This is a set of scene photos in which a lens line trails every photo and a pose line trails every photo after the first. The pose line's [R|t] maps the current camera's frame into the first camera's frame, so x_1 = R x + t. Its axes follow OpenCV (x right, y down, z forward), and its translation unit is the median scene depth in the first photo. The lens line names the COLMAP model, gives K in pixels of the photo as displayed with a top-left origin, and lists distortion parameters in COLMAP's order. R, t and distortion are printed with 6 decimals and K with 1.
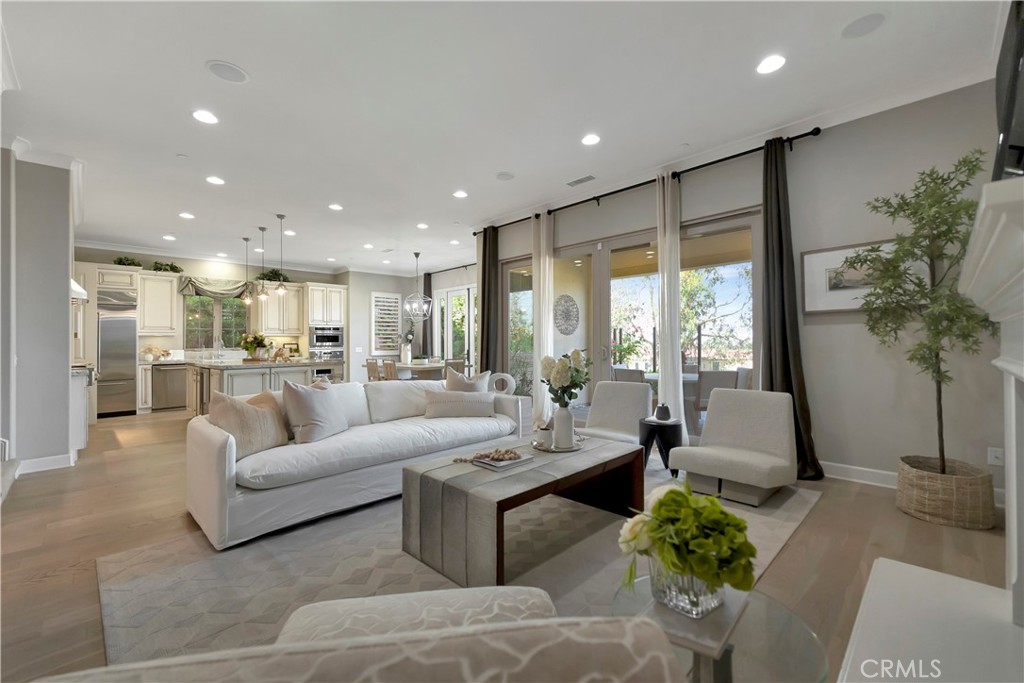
lens RADIAL K [[431.1, 0, 520.1], [0, 431.1, 342.8], [0, 0, 1]] dist [0.000474, 0.000285]
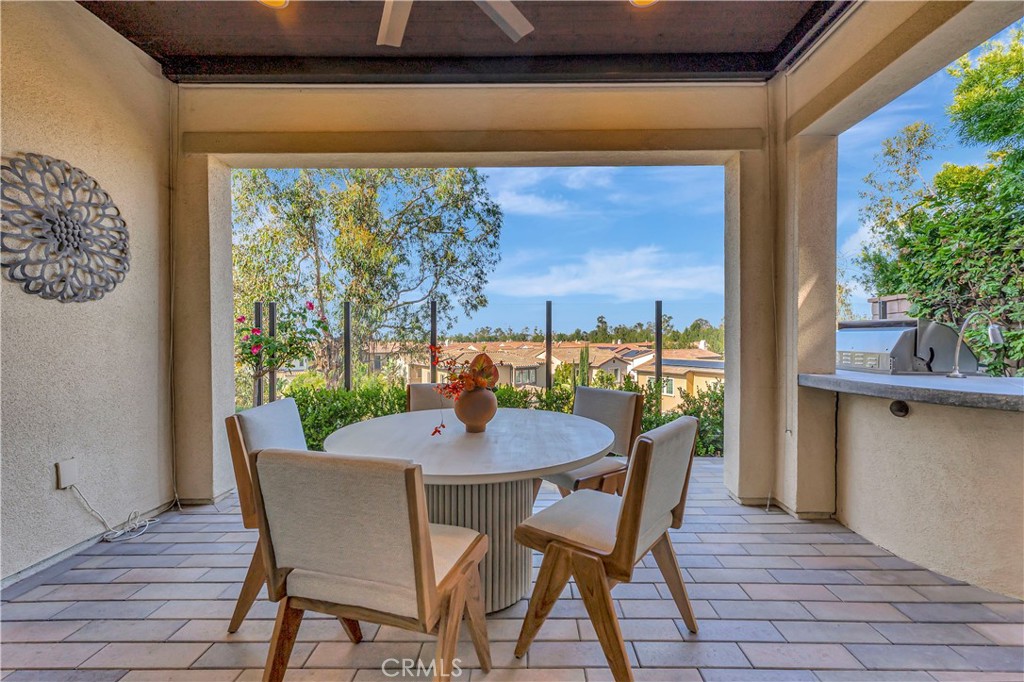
lens RADIAL K [[431.1, 0, 520.1], [0, 431.1, 342.3], [0, 0, 1]] dist [0.000474, 0.000285]
pose [[0.726076, -0.004511, 0.687599, 0.109405], [-0.005117, 0.999915, 0.011963, 0.003632], [-0.687595, -0.012204, 0.725992, 0.485249]]
